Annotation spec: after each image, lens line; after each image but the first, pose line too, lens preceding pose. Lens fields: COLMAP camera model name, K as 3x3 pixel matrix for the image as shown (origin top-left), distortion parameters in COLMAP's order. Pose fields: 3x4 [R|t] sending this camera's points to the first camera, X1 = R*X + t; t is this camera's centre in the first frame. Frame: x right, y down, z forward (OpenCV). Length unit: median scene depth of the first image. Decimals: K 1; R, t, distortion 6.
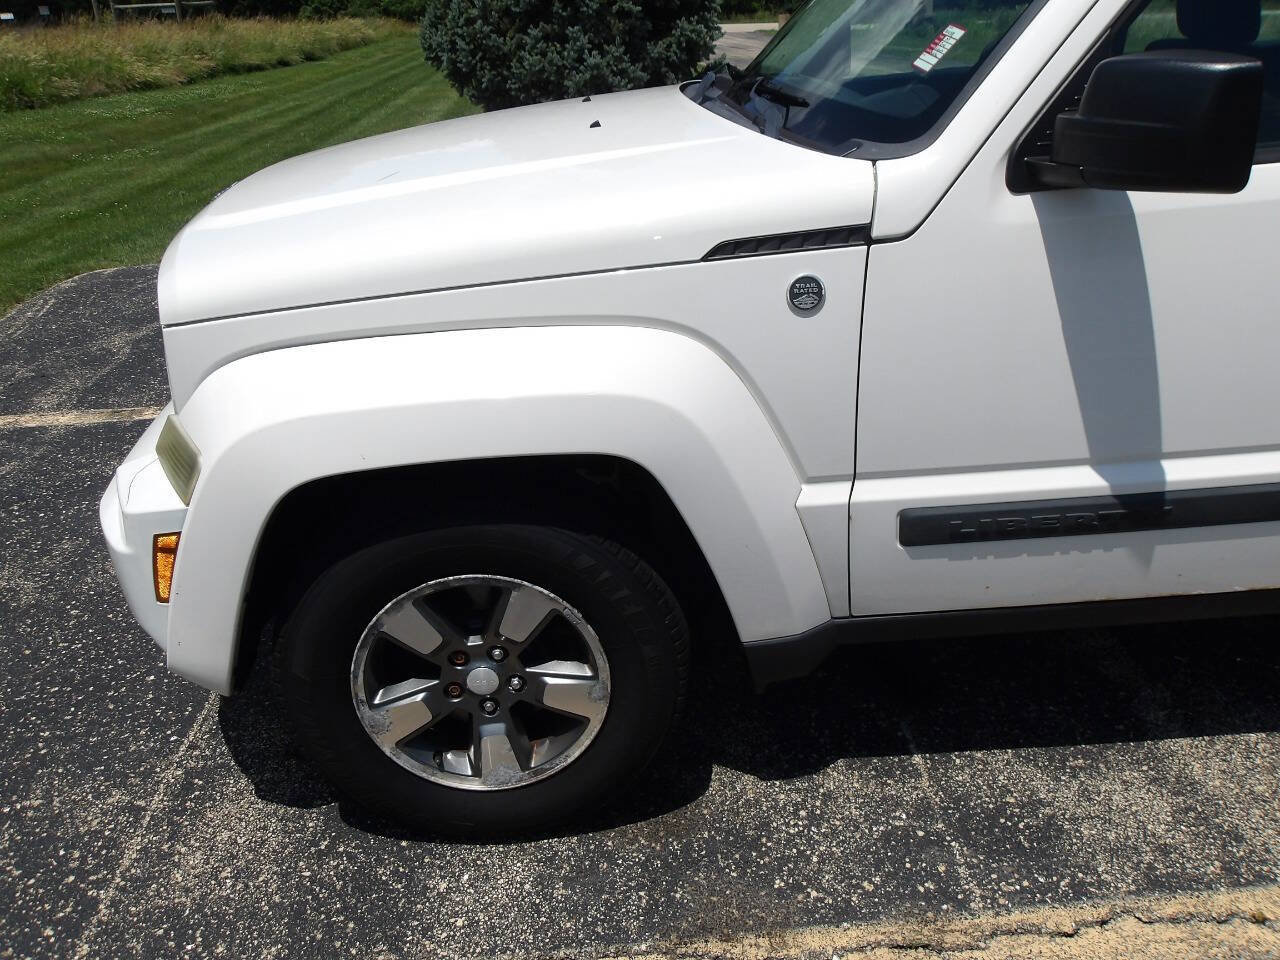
lens RADIAL K [[1047.9, 0, 637.8], [0, 1047.9, 478.6], [0, 0, 1]] dist [0.008632, -0.007583]
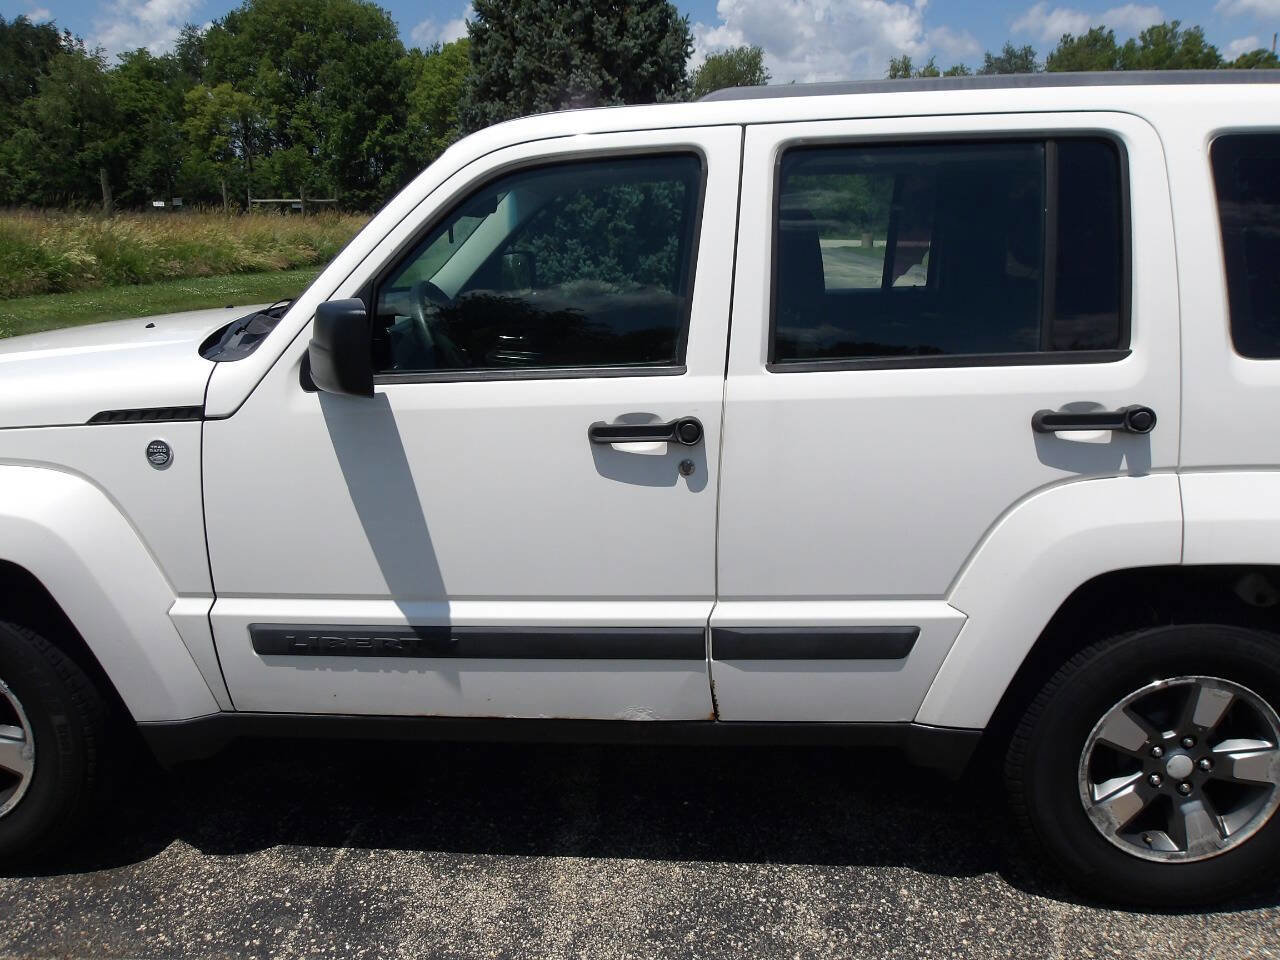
lens RADIAL K [[1047.9, 0, 634.8], [0, 1047.9, 481.2], [0, 0, 1]] dist [0.008632, -0.007583]
pose [[0.993066, 0.067421, -0.096300, 0.788240], [-0.083211, 0.981799, -0.170722, 0.036012], [0.083037, 0.177551, 0.980602, -0.245641]]
